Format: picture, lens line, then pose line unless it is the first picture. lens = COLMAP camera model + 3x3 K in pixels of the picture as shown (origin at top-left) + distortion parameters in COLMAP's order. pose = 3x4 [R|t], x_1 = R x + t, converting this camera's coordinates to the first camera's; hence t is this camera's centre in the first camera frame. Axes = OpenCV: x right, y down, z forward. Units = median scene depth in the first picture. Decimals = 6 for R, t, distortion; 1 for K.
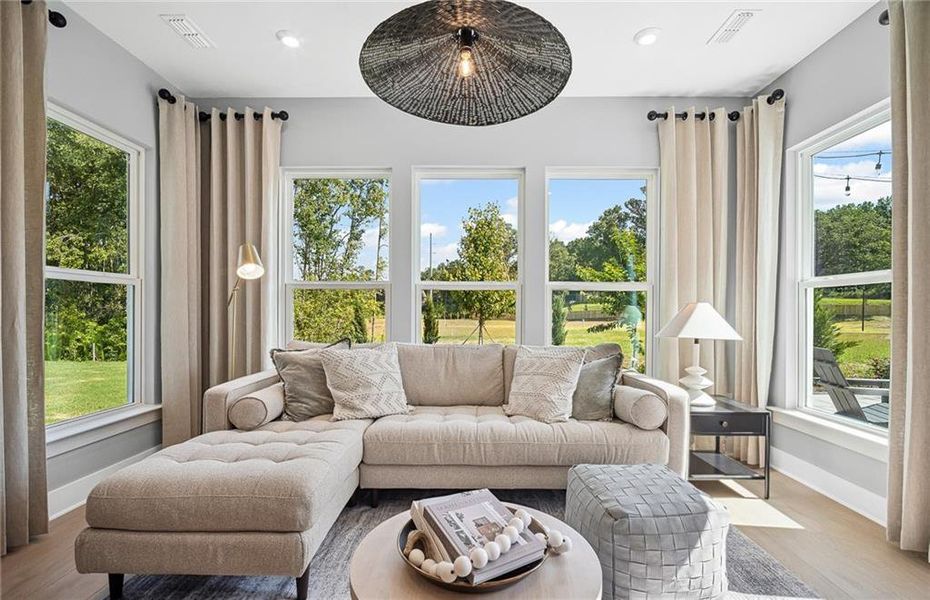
lens RADIAL K [[438.8, 0, 454.7], [0, 438.8, 308.8], [0, 0, 1]] dist [-0.000682, -0.004444]
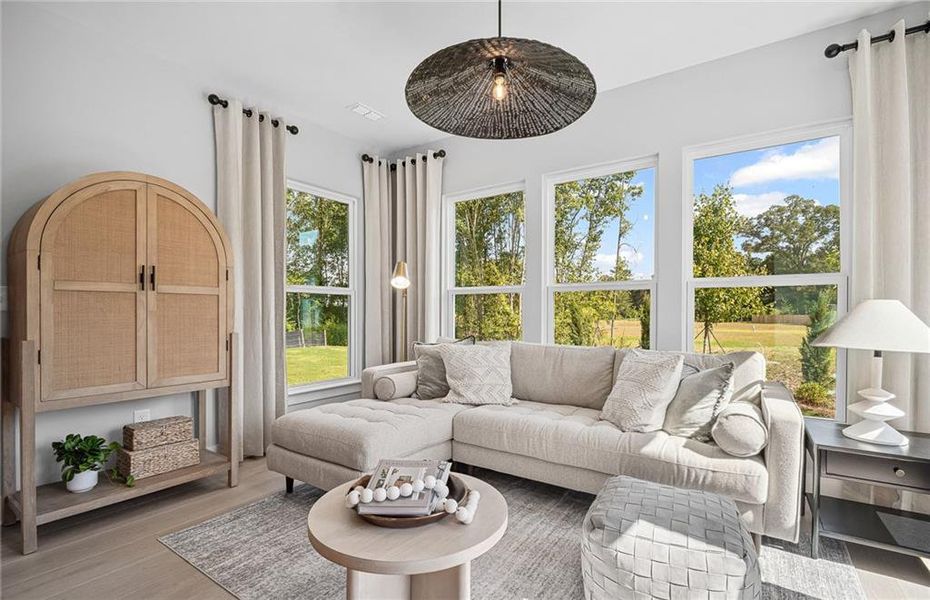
lens RADIAL K [[438.8, 0, 454.7], [0, 438.8, 308.8], [0, 0, 1]] dist [-0.000682, -0.004444]
pose [[0.816892, -0.007142, -0.576747, 0.397454], [0.004451, 0.999972, -0.006078, 0.002330], [0.576774, 0.002398, 0.816900, 0.021649]]
